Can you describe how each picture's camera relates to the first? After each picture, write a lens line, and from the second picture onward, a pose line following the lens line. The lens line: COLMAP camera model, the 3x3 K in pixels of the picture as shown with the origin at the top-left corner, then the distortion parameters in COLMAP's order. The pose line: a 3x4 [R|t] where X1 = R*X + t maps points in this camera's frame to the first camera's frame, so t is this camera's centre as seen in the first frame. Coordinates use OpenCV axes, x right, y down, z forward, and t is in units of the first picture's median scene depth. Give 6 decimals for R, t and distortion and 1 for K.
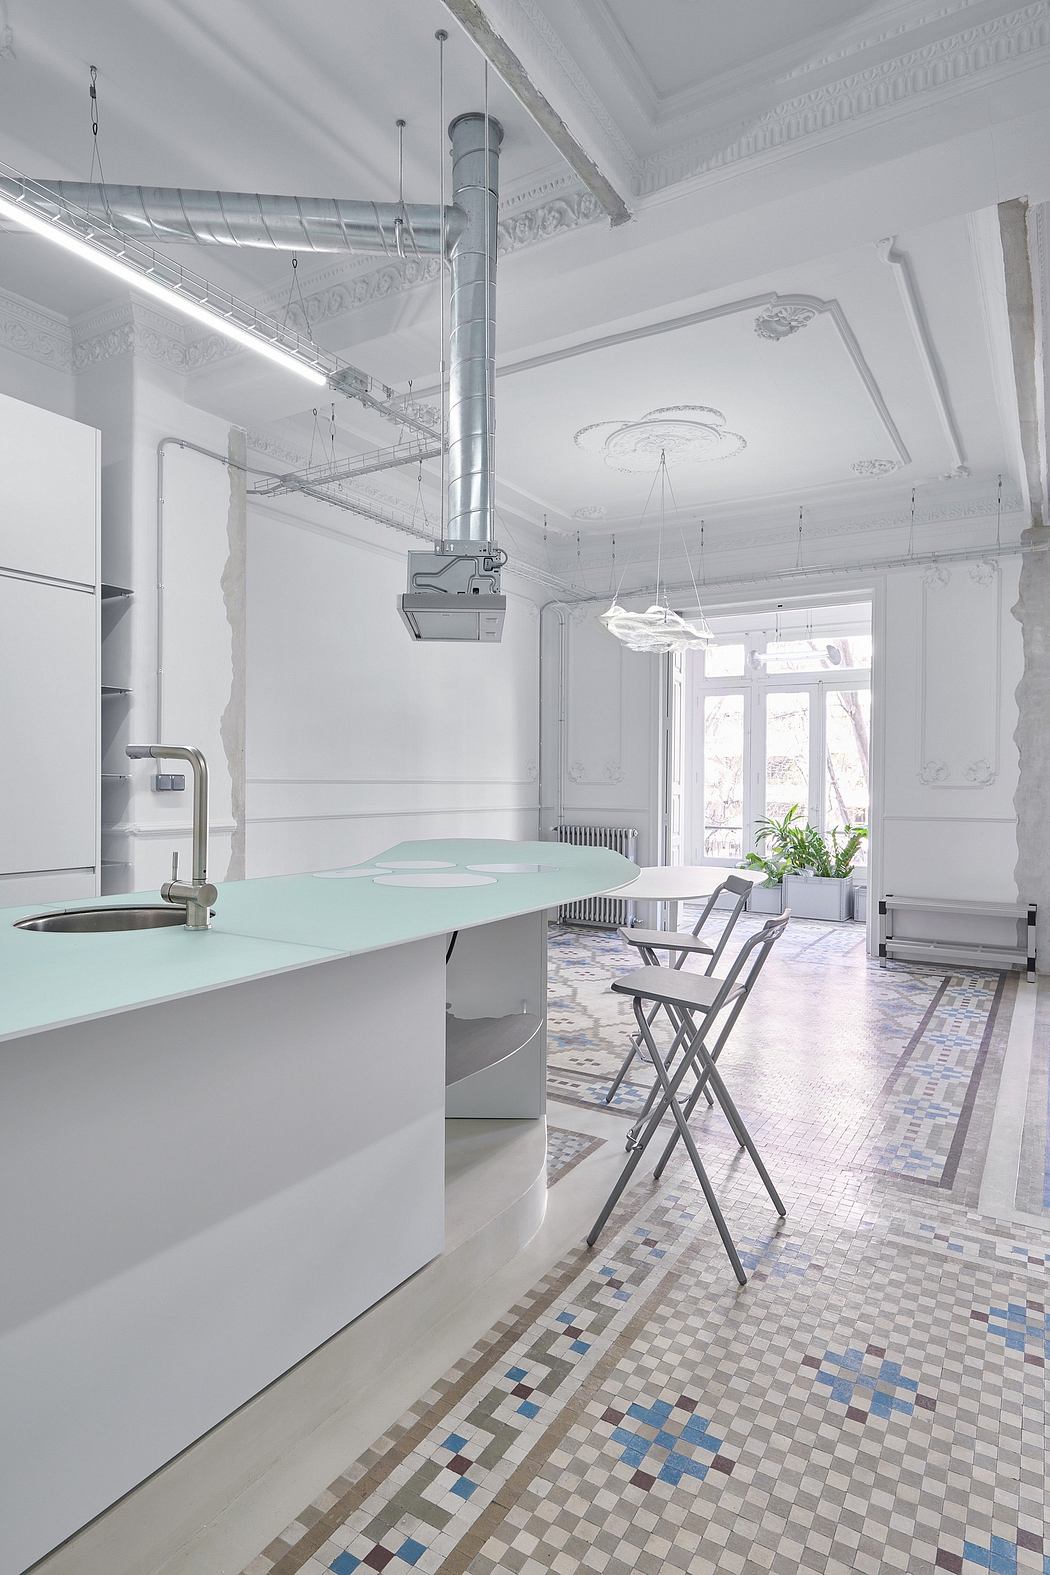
lens RADIAL K [[861.4, 0, 514.5], [0, 861.4, 789.1], [0, 0, 1]] dist [0.000872, -0.001589]
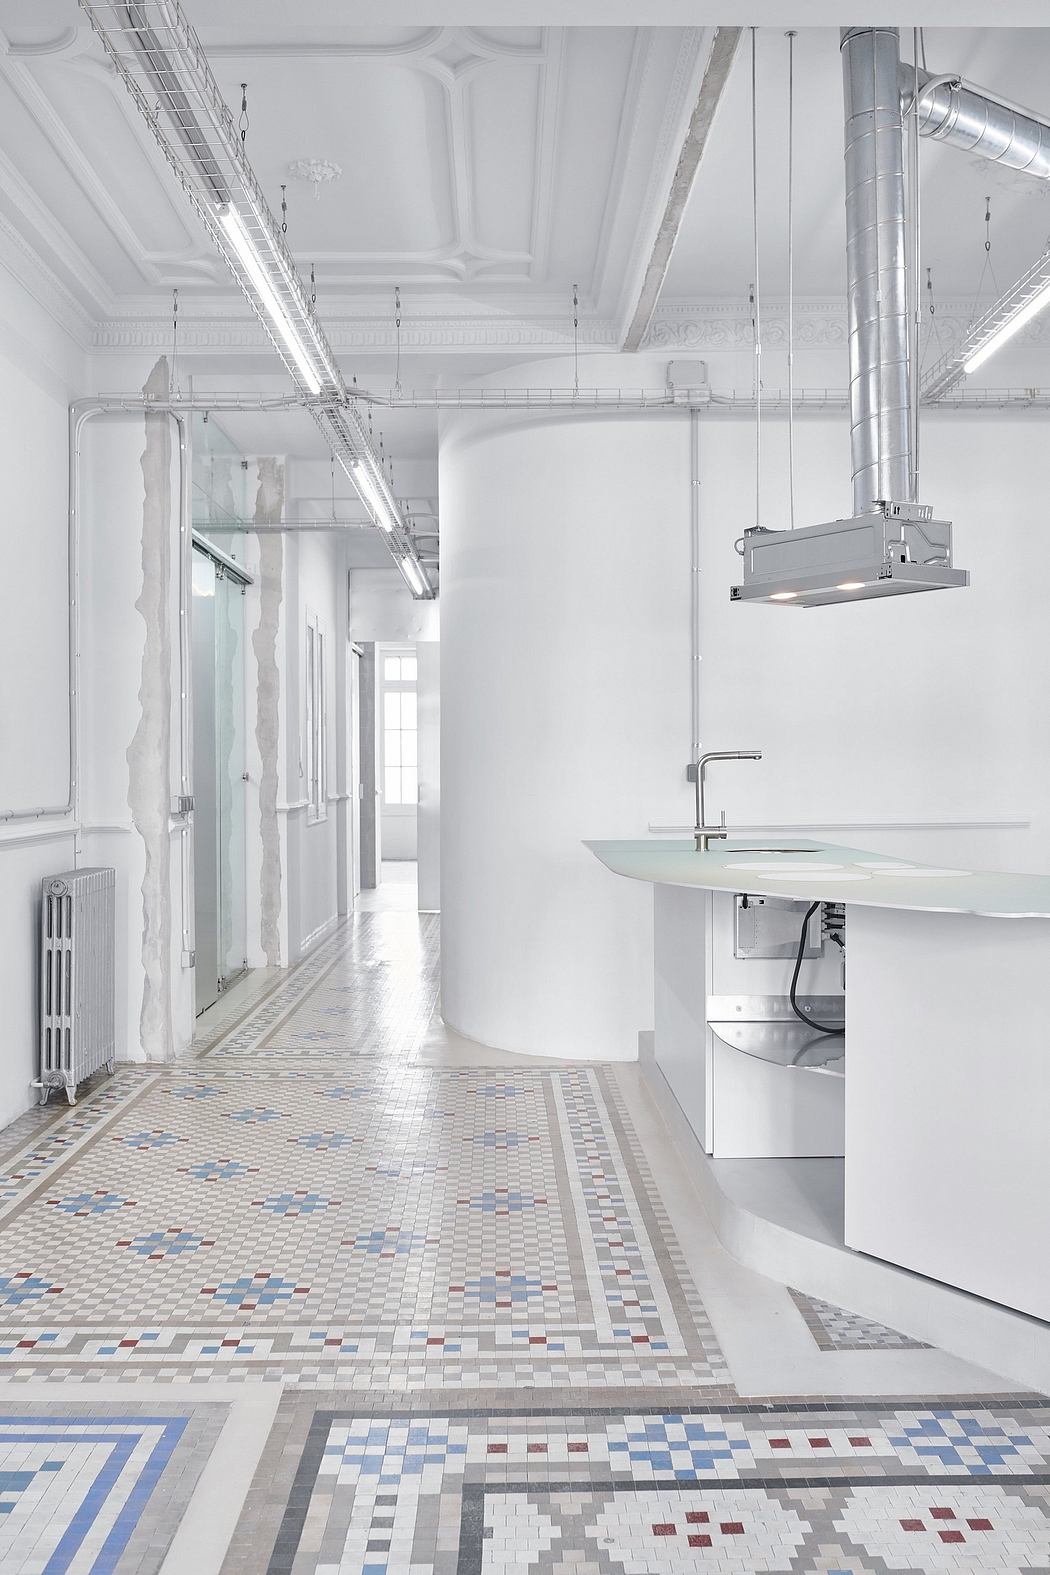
lens RADIAL K [[1501.1, 0, 522.3], [0, 1501.1, 783.3], [0, 0, 1]] dist [-0.025135, 0.000000]
pose [[-0.841918, -0.000945, -0.539604, 0.635805], [-0.008128, 0.999907, 0.010930, -0.005261], [0.539544, 0.013588, -0.841848, 1.307152]]
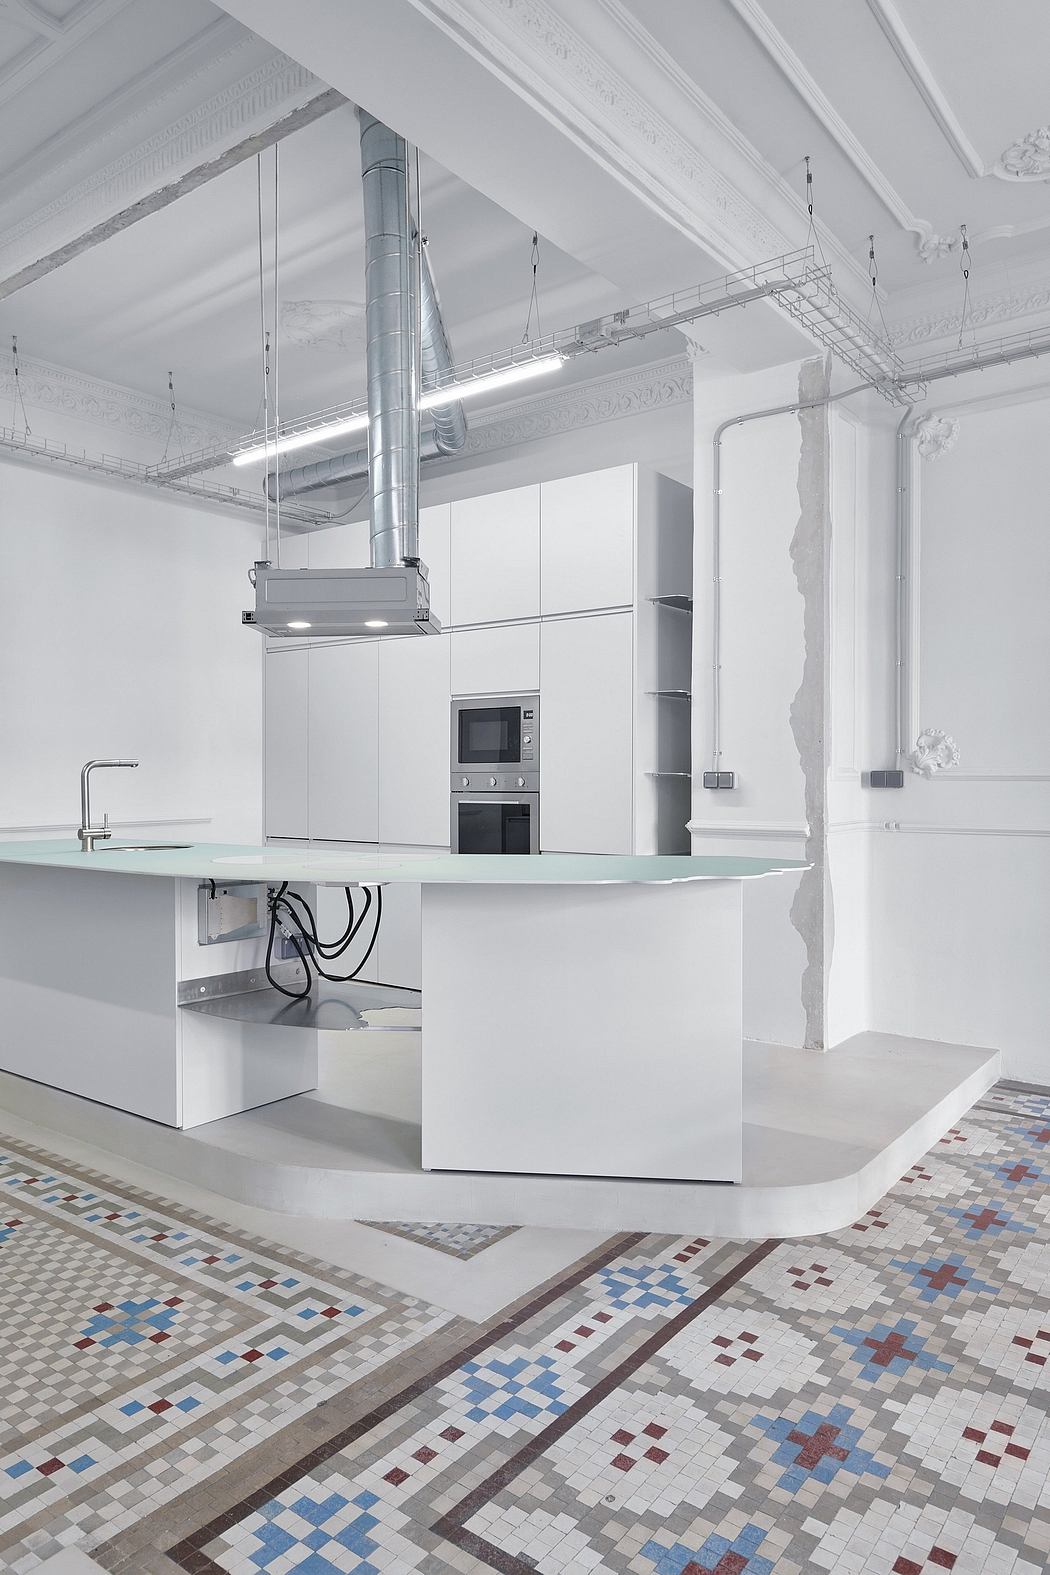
lens RADIAL K [[1035.5, 0, 529.5], [0, 1035.5, 790.4], [0, 0, 1]] dist [-0.000239, -0.003107]
pose [[-0.085093, 0.001138, -0.996372, 0.724276], [-0.009867, 0.999949, 0.001985, 0.002910], [0.996324, 0.010000, -0.085078, 0.827973]]
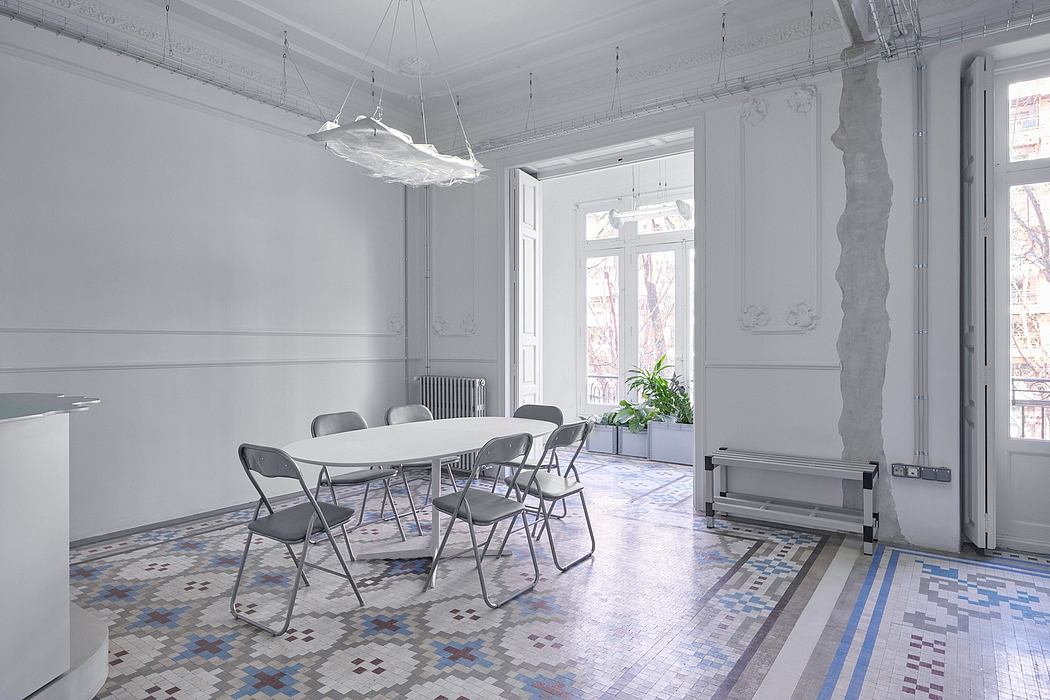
lens RADIAL K [[600.6, 0, 523.5], [0, 600.6, 345.6], [0, 0, 1]] dist [-0.006530, 0.000258]
pose [[0.997507, -0.008508, -0.070056, 0.402370], [0.007876, 0.999926, -0.009281, 0.022419], [0.070130, 0.008706, 0.997500, 0.472418]]
